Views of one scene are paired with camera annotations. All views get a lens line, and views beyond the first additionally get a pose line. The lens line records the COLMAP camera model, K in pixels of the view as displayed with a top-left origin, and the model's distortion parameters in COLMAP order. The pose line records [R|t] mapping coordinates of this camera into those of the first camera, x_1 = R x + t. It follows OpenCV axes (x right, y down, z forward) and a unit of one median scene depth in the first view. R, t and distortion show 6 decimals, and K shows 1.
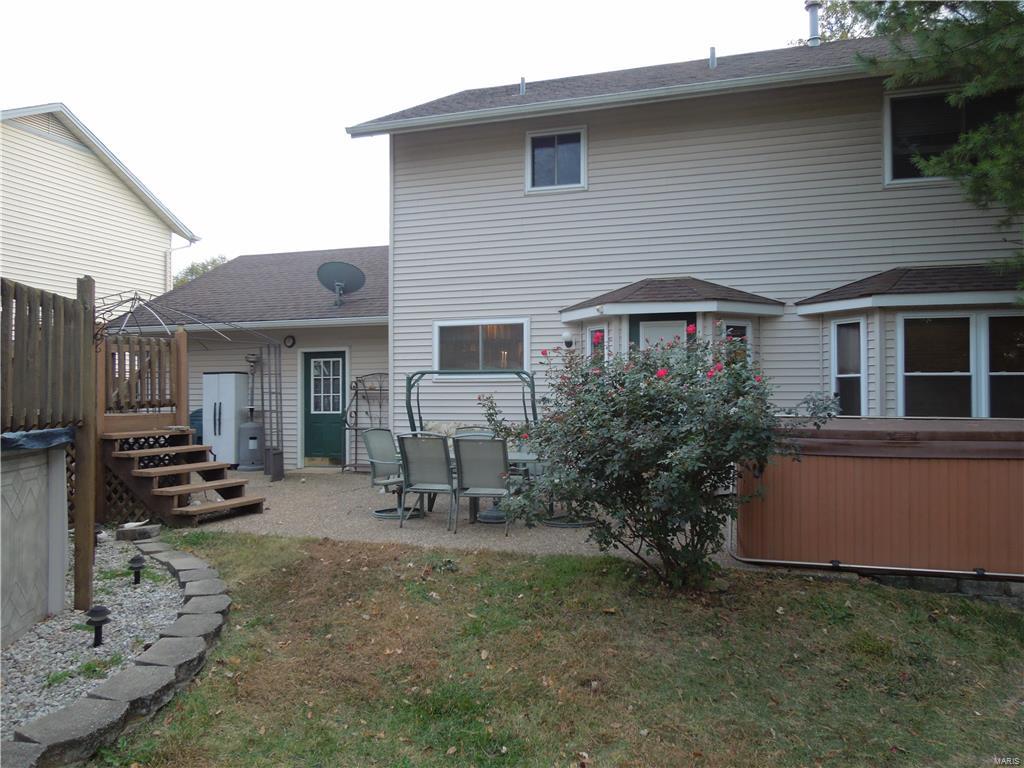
lens RADIAL K [[760.0, 0, 512.0], [0, 760.0, 384.0], [0, 0, 1]] dist [-0.011982, 0.000139]
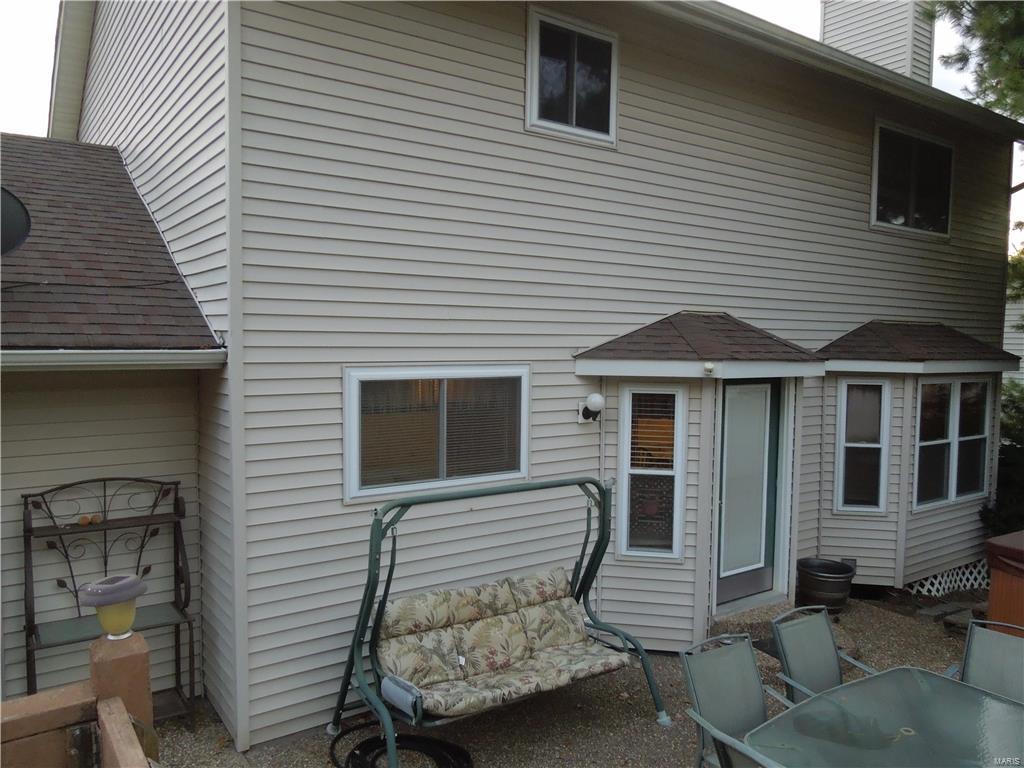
lens RADIAL K [[760.0, 0, 512.0], [0, 760.0, 384.0], [0, 0, 1]] dist [-0.011982, 0.000139]
pose [[0.609489, -0.037066, 0.791928, -0.416405], [-0.023343, 0.997634, 0.064659, -0.110796], [-0.792451, -0.057895, 0.607182, 0.695479]]
